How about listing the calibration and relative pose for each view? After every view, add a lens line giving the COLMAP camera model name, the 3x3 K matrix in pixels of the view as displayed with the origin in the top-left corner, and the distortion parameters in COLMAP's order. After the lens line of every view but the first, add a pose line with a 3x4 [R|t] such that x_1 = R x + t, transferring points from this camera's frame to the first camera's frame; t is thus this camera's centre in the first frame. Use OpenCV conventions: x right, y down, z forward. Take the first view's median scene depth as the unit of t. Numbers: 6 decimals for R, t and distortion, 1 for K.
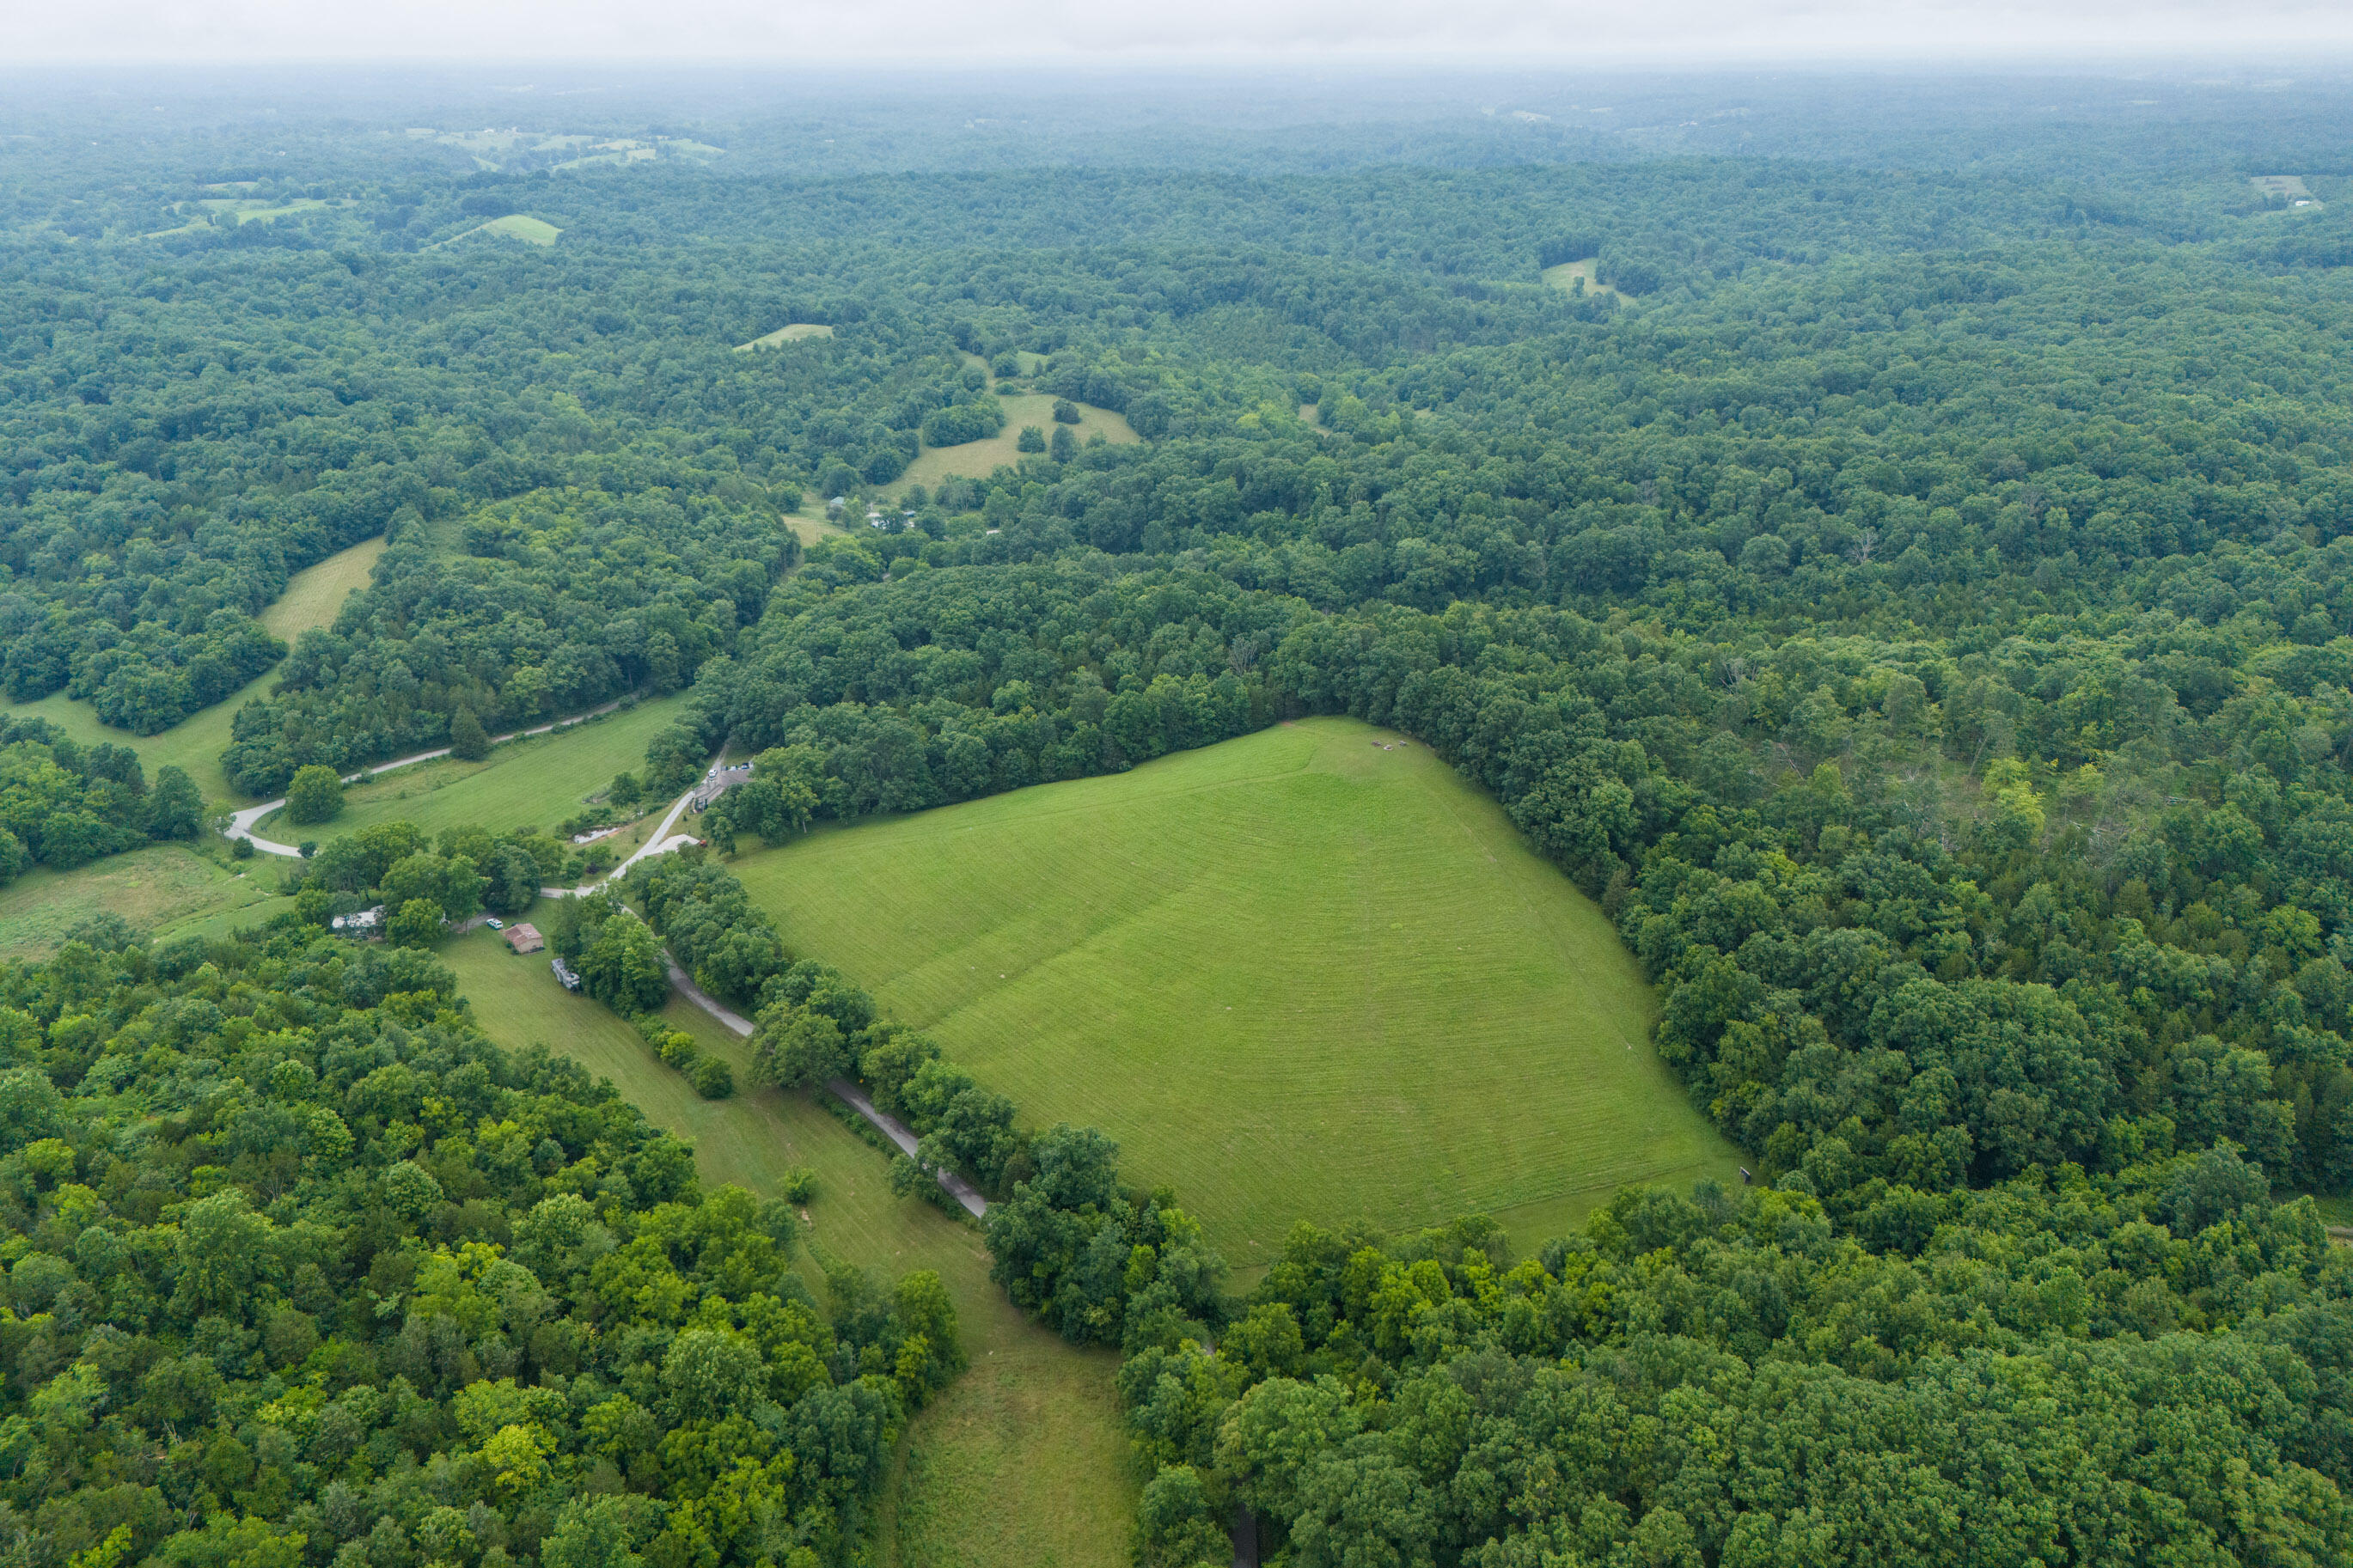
lens RADIAL K [[1733.3, 0, 1176.5], [0, 1733.3, 784.0], [0, 0, 1]] dist [0.101343, -0.123403]
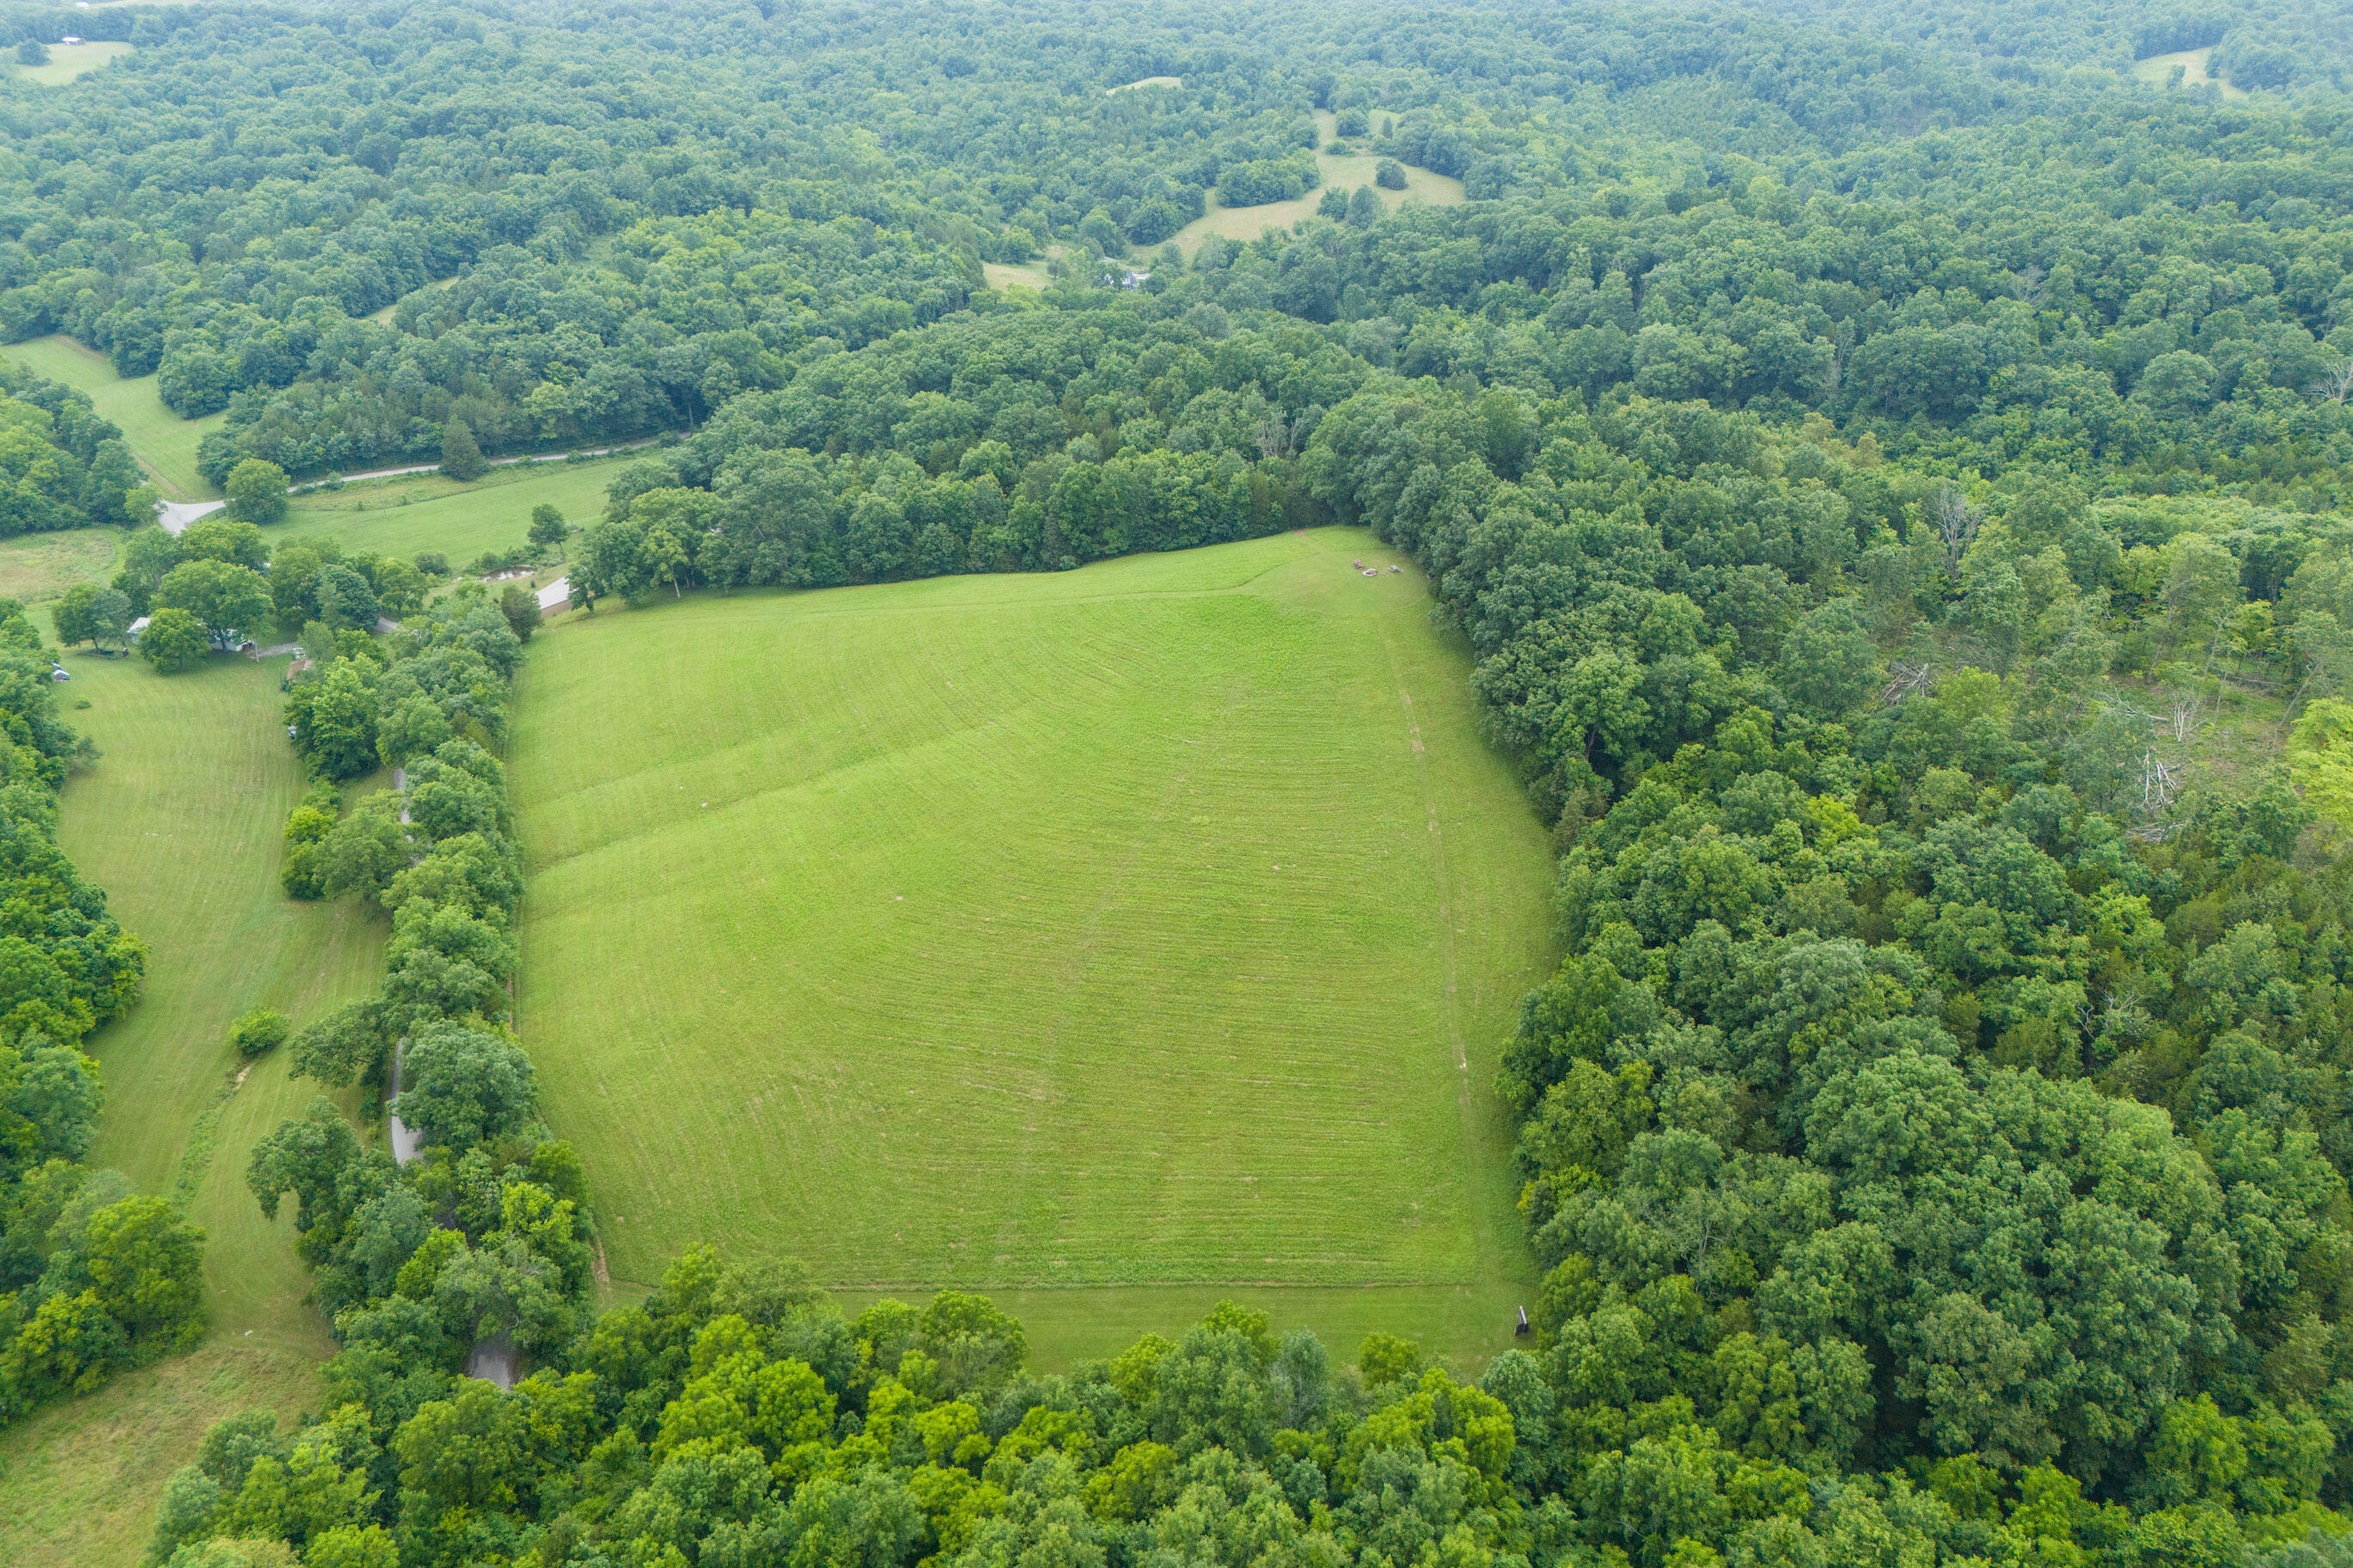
lens RADIAL K [[1739.4, 0, 1176.5], [0, 1739.4, 784.0], [0, 0, 1]] dist [0.068077, -0.052833]
pose [[0.947729, 0.149908, -0.281671, 0.213002], [-0.124729, 0.986577, 0.105395, -0.000879], [0.293689, -0.064754, 0.953705, 0.254100]]
